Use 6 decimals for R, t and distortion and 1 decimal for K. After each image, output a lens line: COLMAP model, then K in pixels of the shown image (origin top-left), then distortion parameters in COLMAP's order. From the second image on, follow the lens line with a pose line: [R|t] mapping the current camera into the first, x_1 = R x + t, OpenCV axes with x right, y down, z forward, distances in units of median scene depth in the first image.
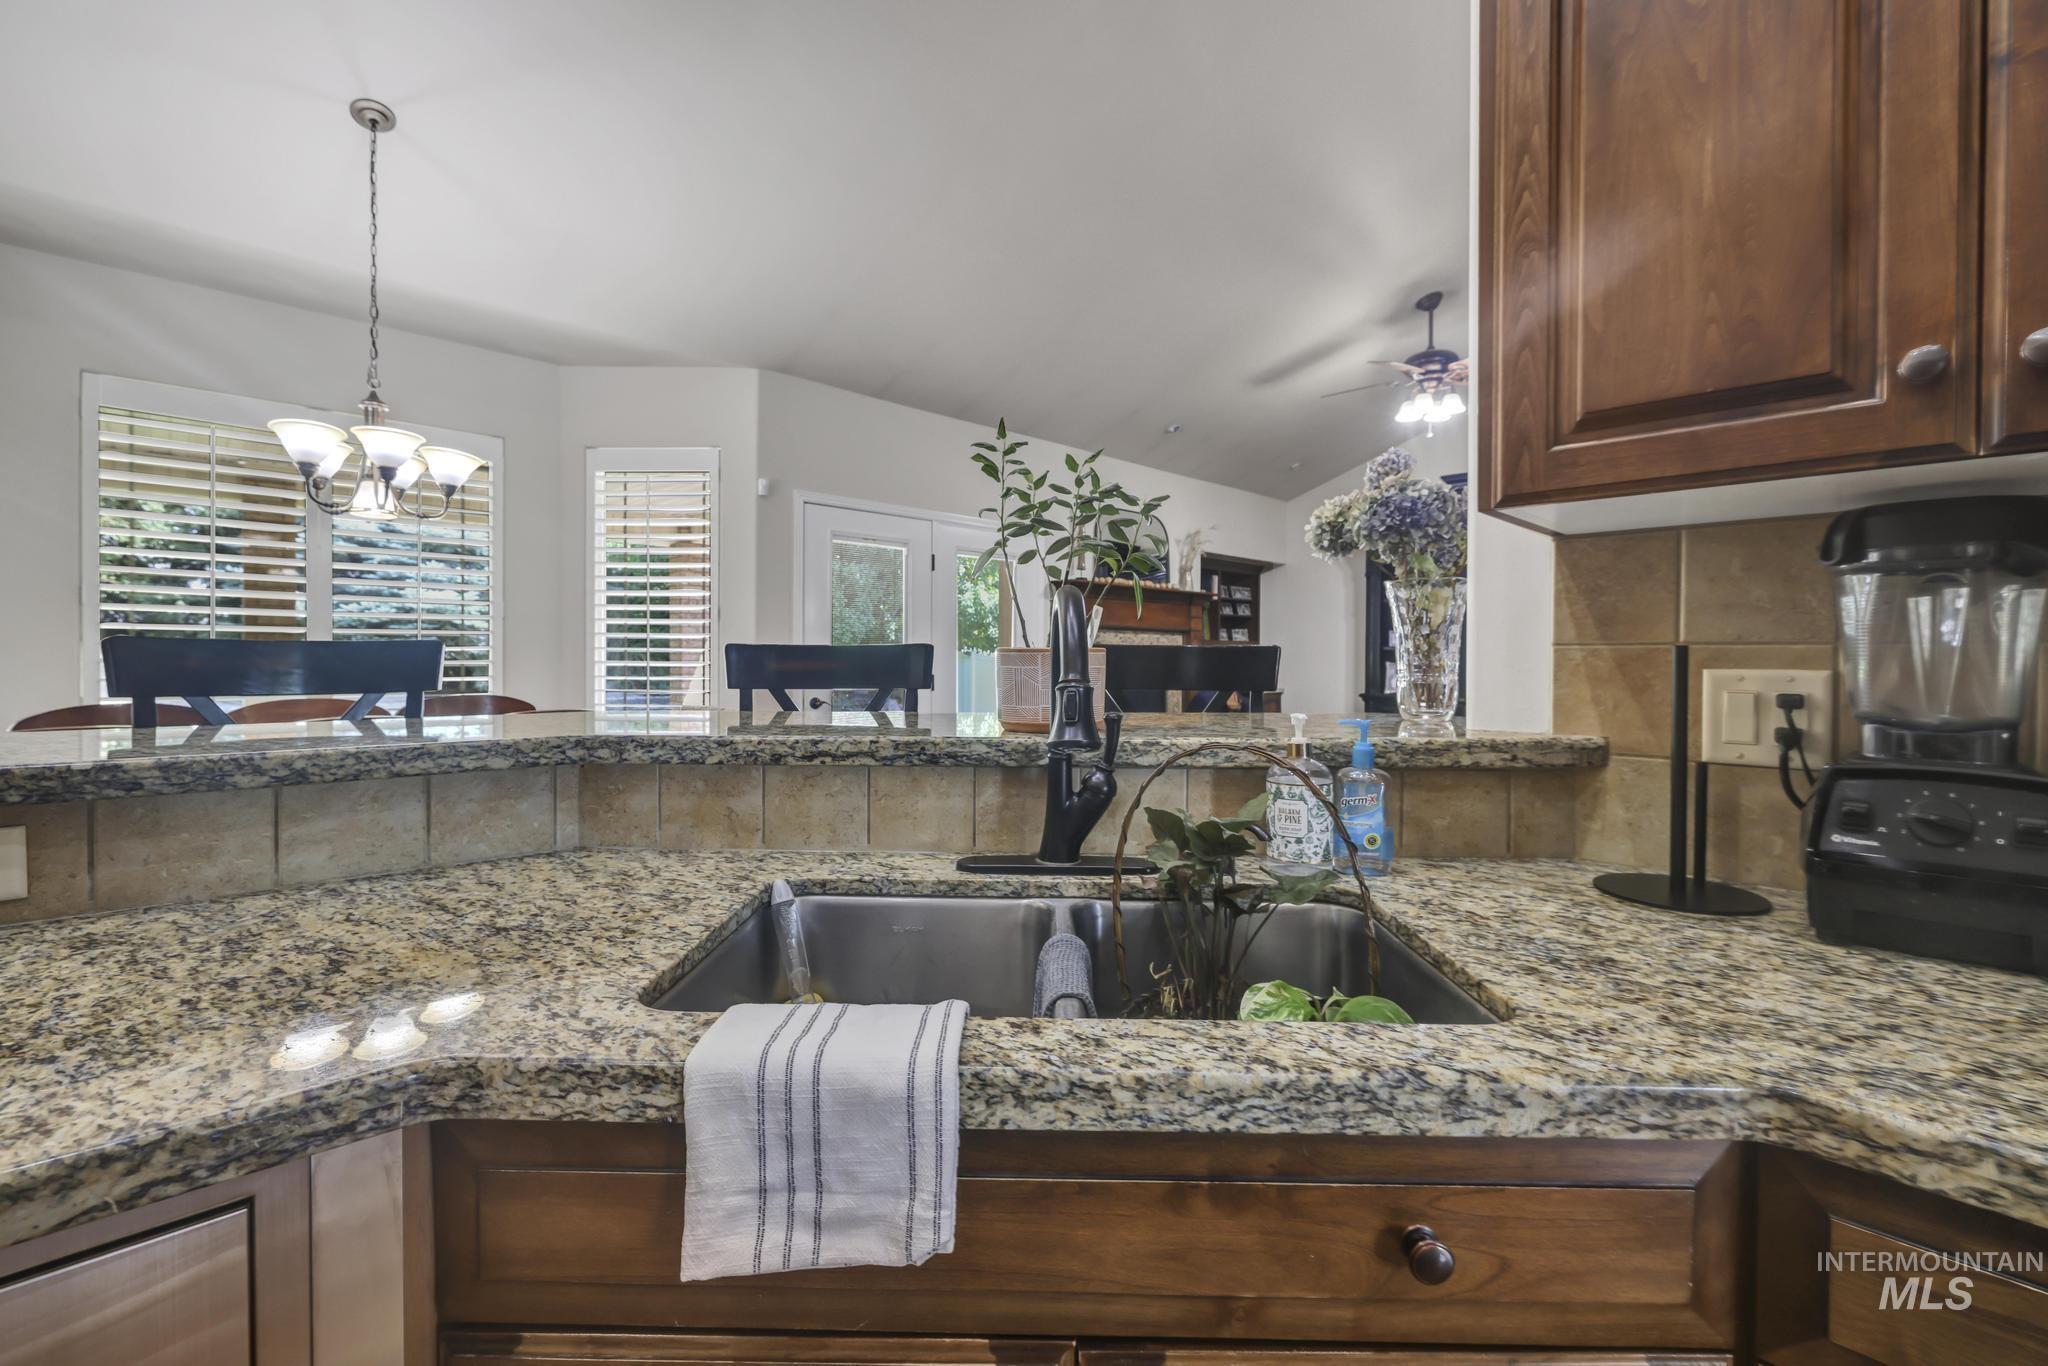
lens RADIAL K [[882.6, 0, 1060.2], [0, 882.6, 669.0], [0, 0, 1]] dist [-0.006963, 0.001388]
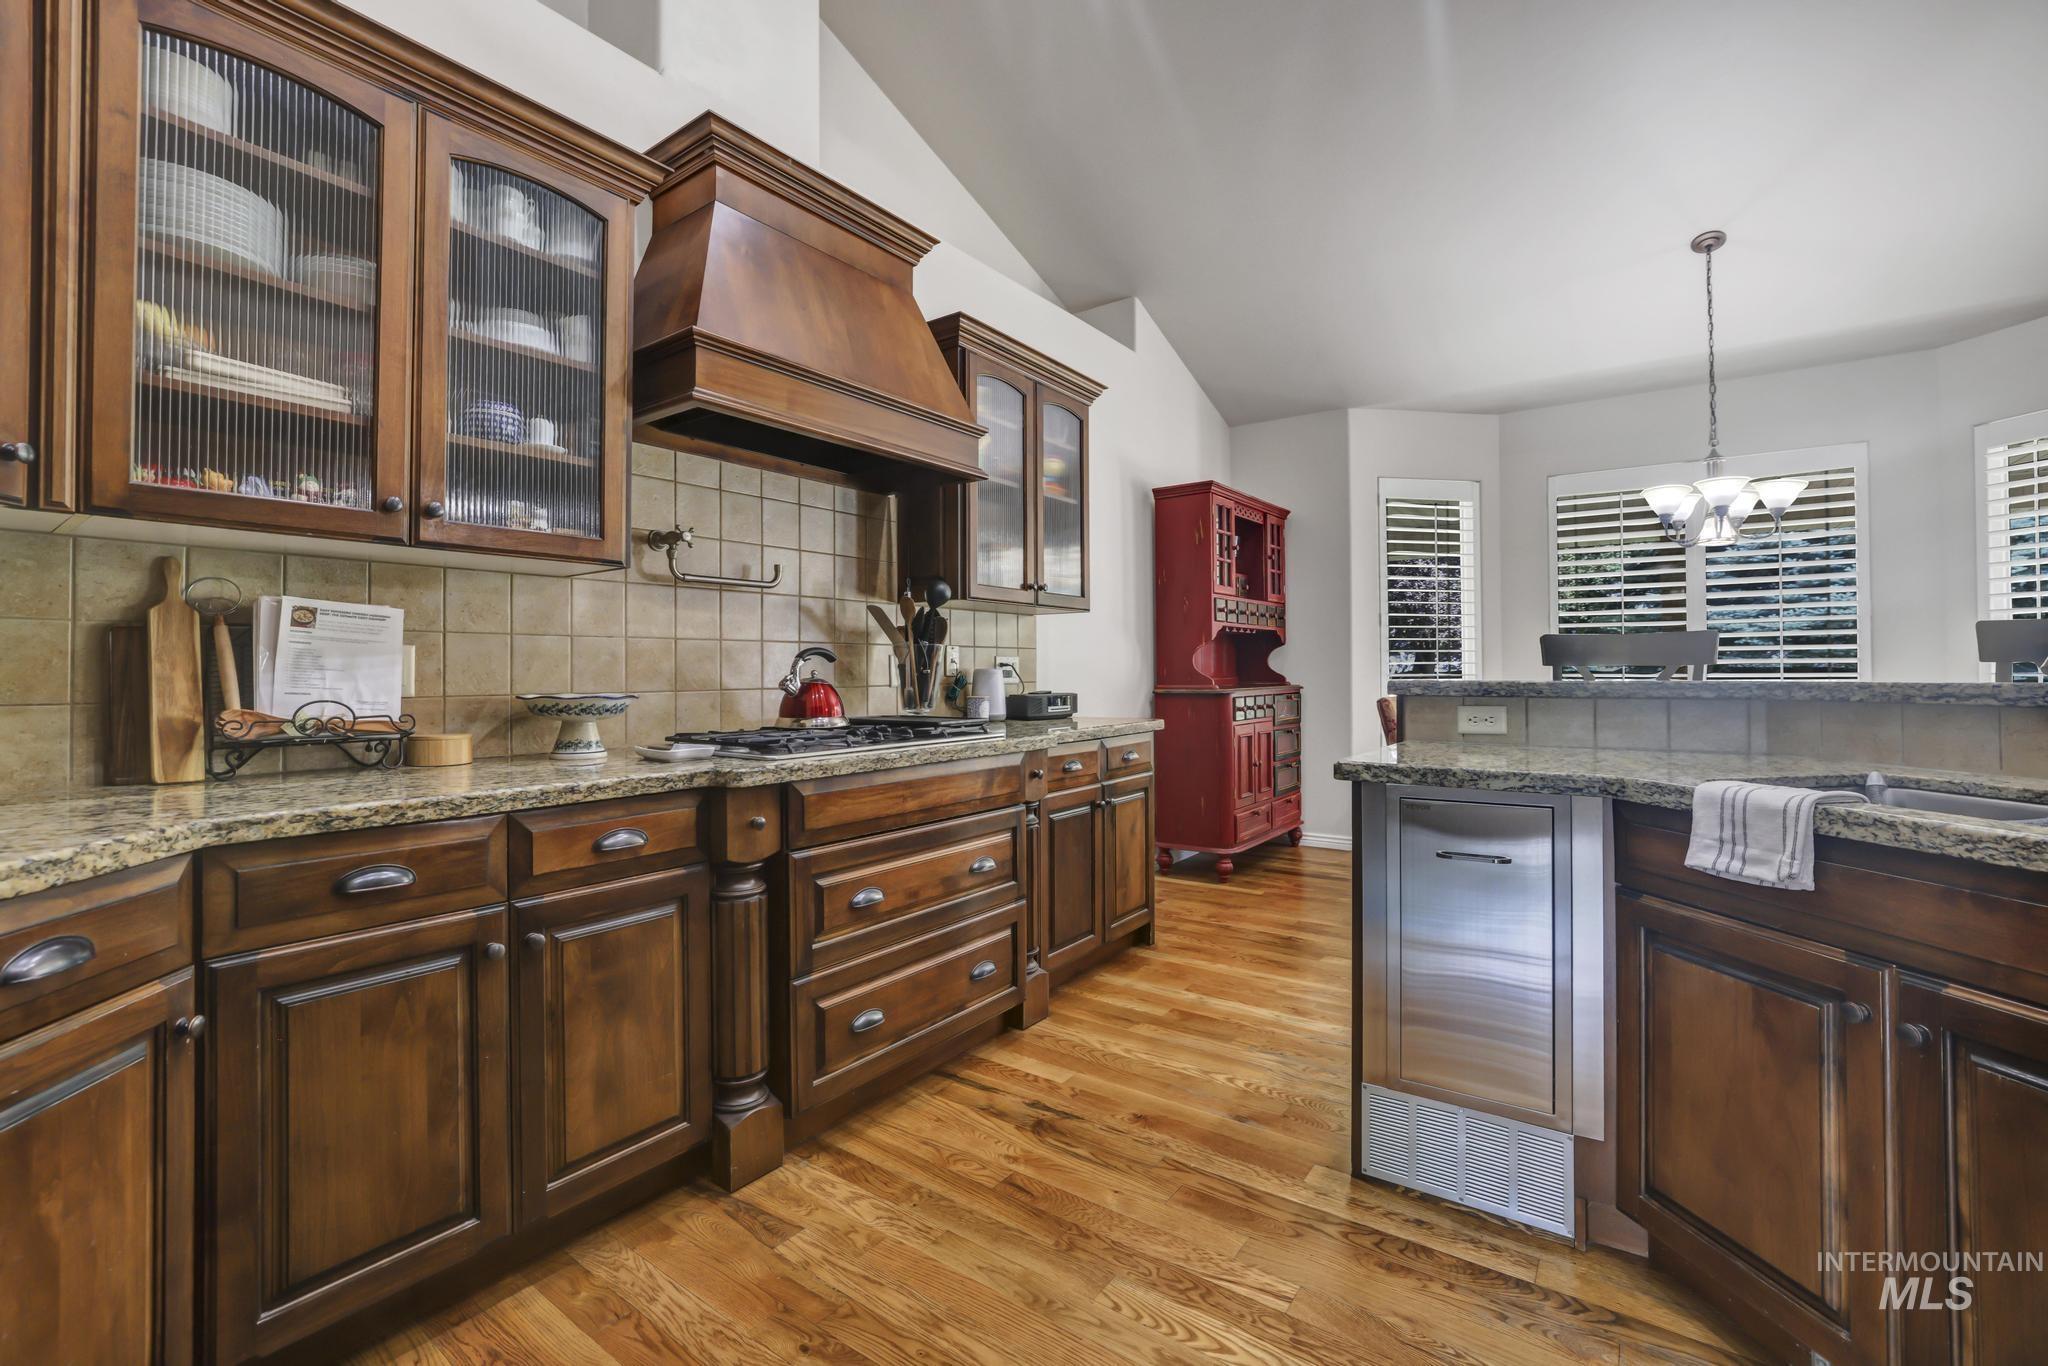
lens RADIAL K [[882.6, 0, 1021.5], [0, 882.6, 671.6], [0, 0, 1]] dist [-0.006963, 0.001388]
pose [[0.177106, -0.010849, -0.984132, 1.615345], [-0.000658, 0.999938, -0.011142, 0.158489], [0.984192, 0.002621, 0.177088, -1.241055]]
